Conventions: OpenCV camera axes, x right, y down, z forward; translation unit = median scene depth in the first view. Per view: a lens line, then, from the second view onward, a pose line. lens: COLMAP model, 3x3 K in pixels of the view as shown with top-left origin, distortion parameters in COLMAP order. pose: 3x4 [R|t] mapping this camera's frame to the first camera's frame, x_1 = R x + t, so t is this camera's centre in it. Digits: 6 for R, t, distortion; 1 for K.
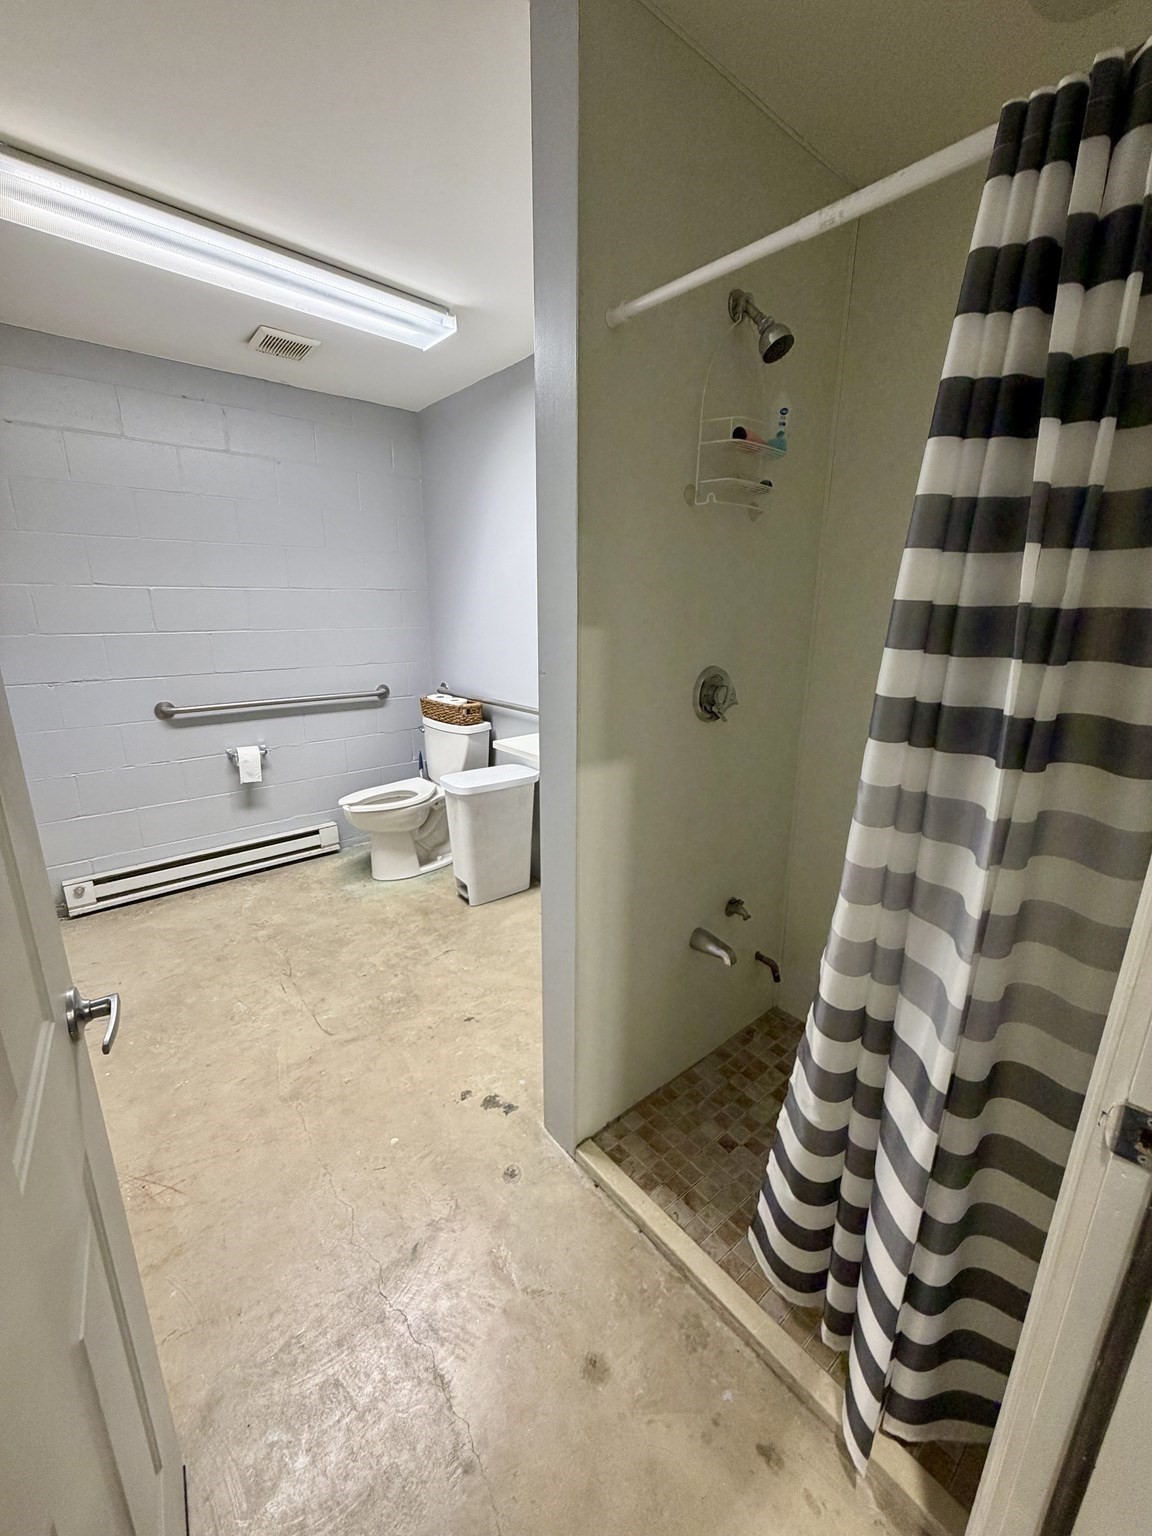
lens RADIAL K [[608.6, 0, 572.9], [0, 608.6, 764.8], [0, 0, 1]] dist [-0.000323, -0.000213]
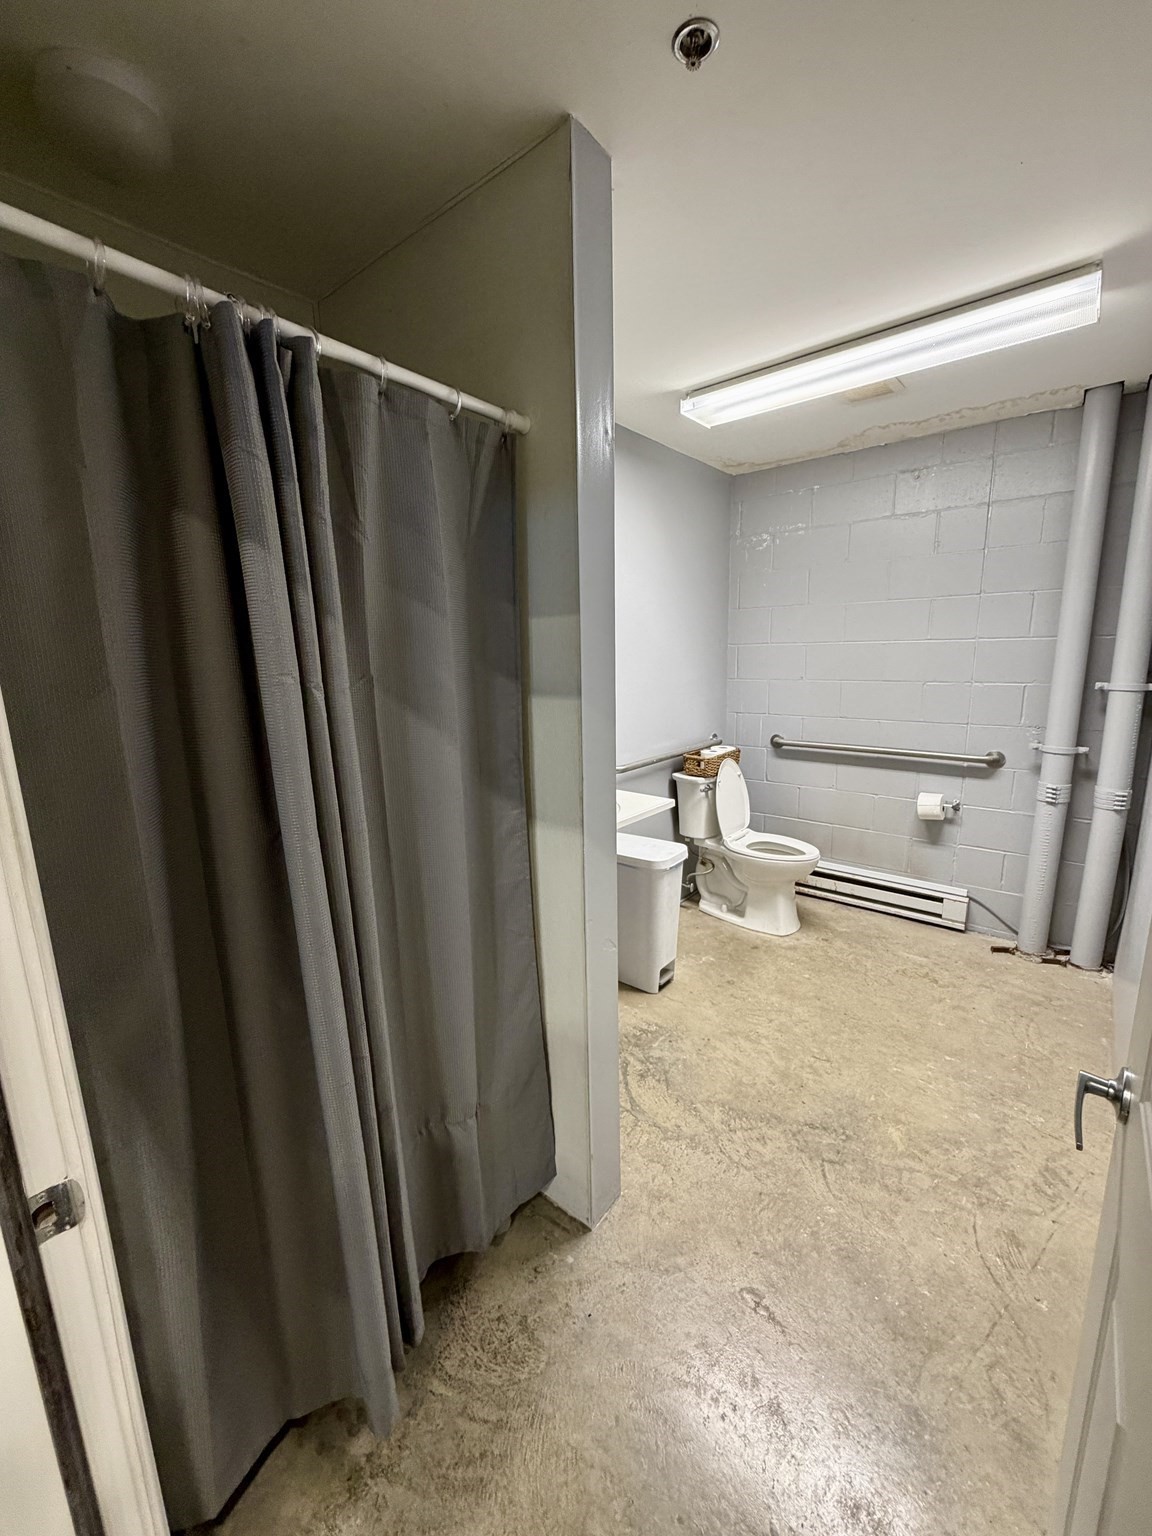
lens RADIAL K [[608.6, 0, 572.9], [0, 608.6, 764.8], [0, 0, 1]] dist [-0.000323, -0.000213]
pose [[0.154673, 0.166001, -0.973920, 0.489405], [-0.231130, 0.964507, 0.127689, -0.103226], [0.960549, 0.205351, 0.187551, 0.350903]]
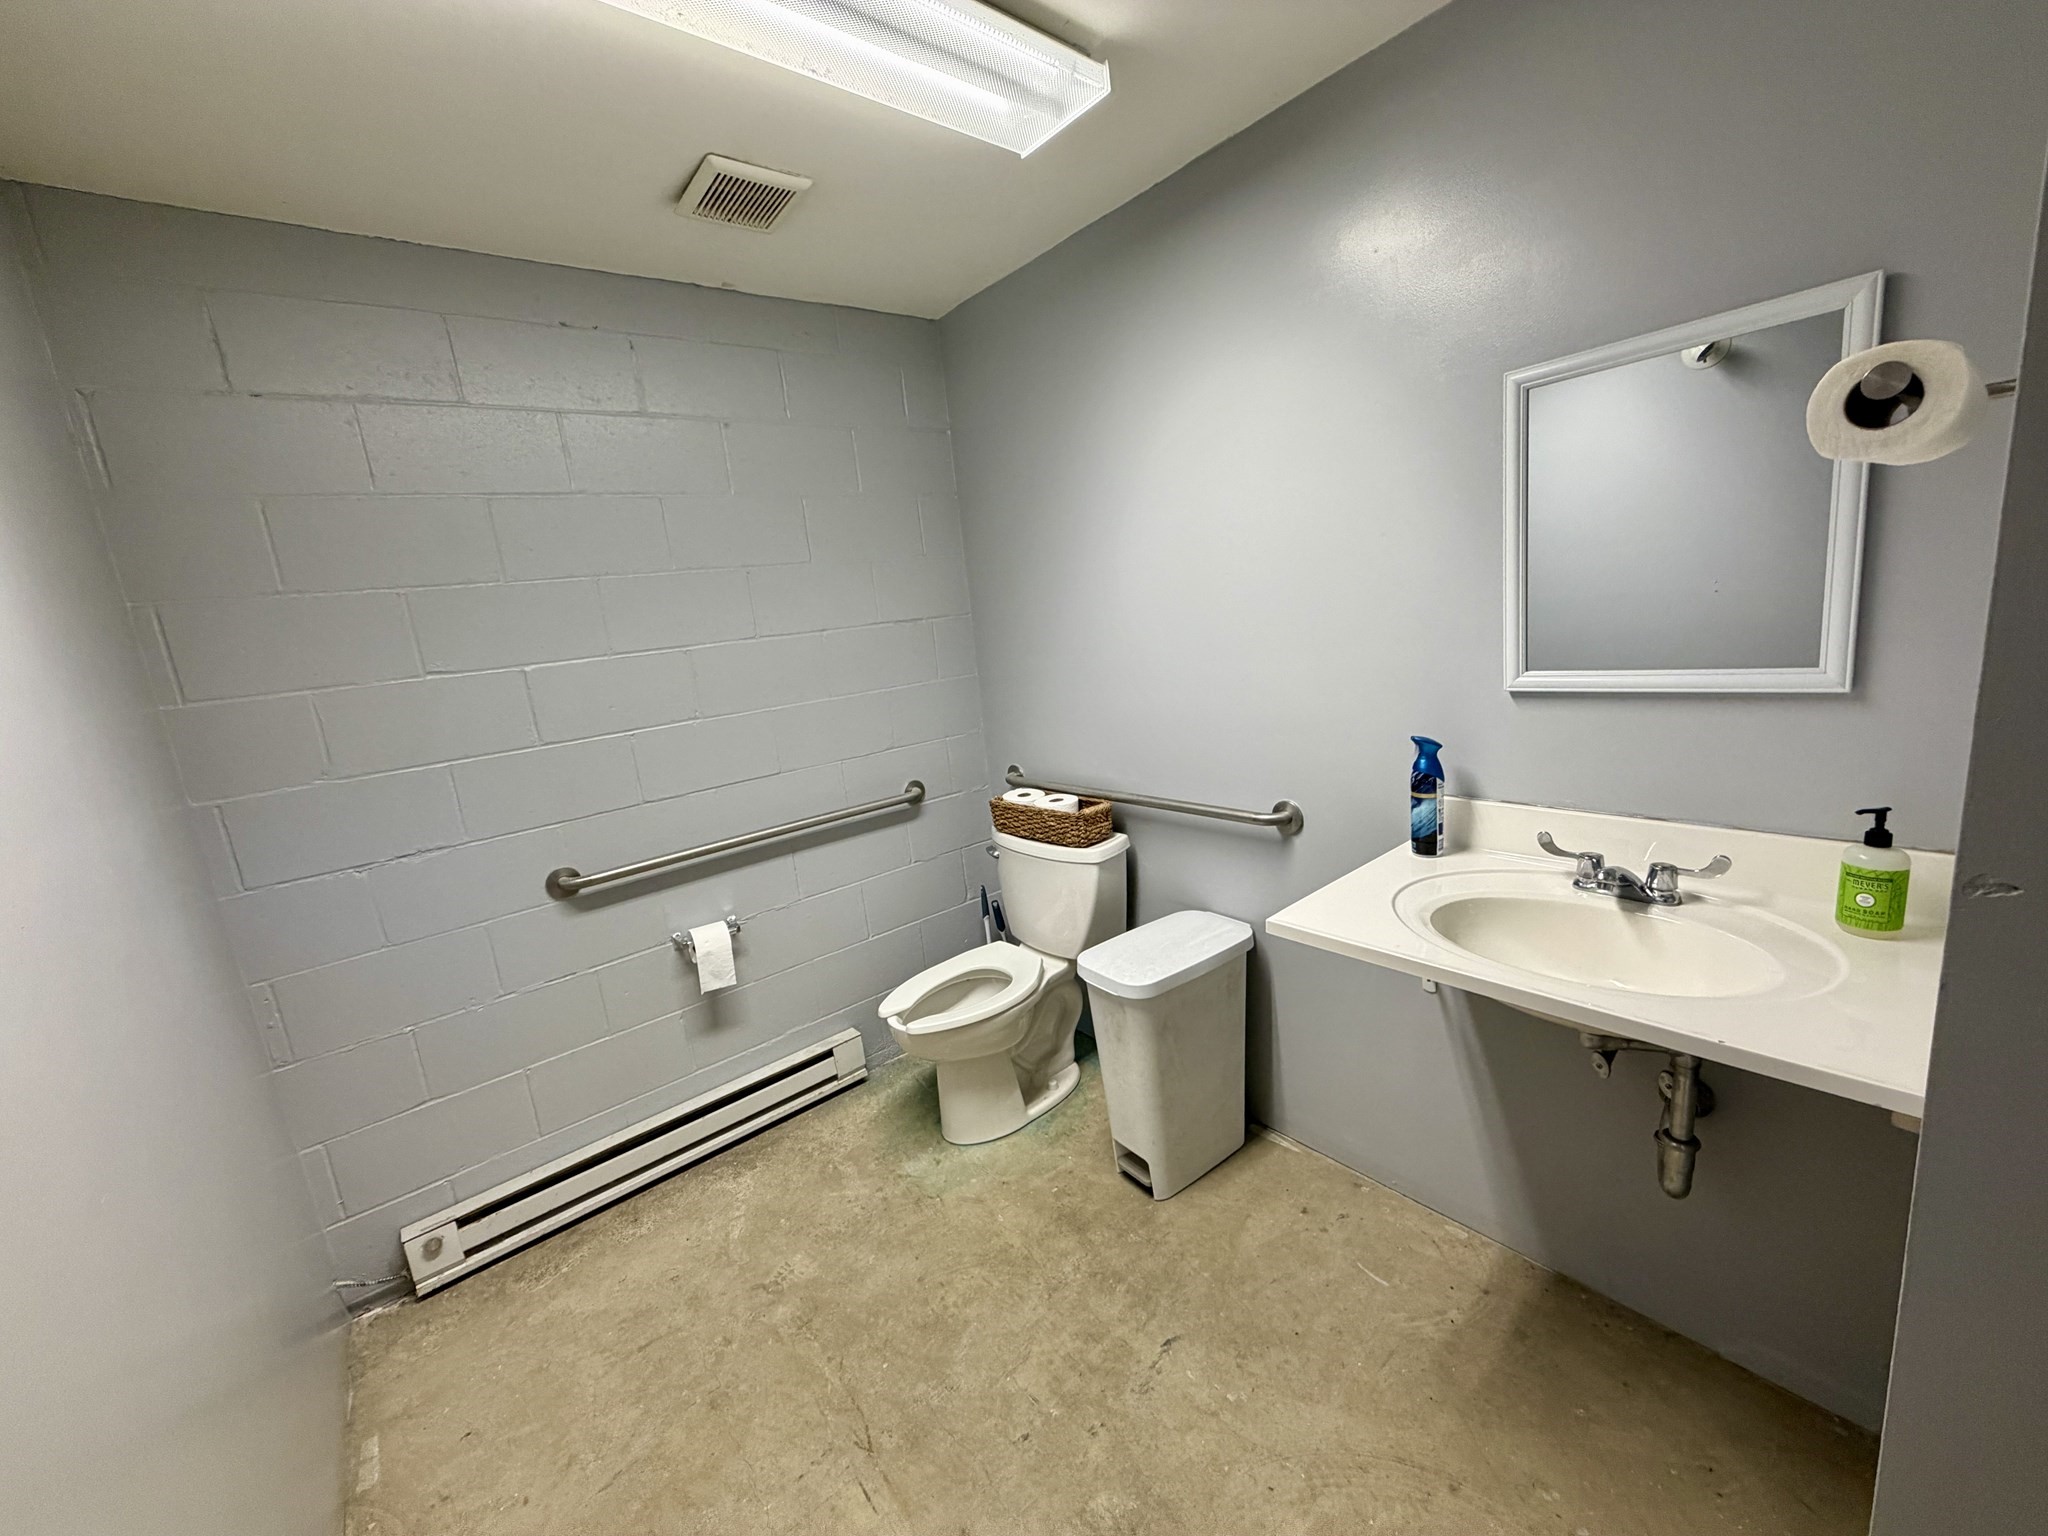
lens RADIAL K [[811.4, 0, 1016.1], [0, 811.4, 766.1], [0, 0, 1]] dist [-0.000323, -0.000213]
pose [[0.993305, -0.105337, -0.047418, -0.211261], [0.102121, 0.992594, -0.065796, -0.100933], [0.053998, 0.060513, 0.996706, 0.274718]]
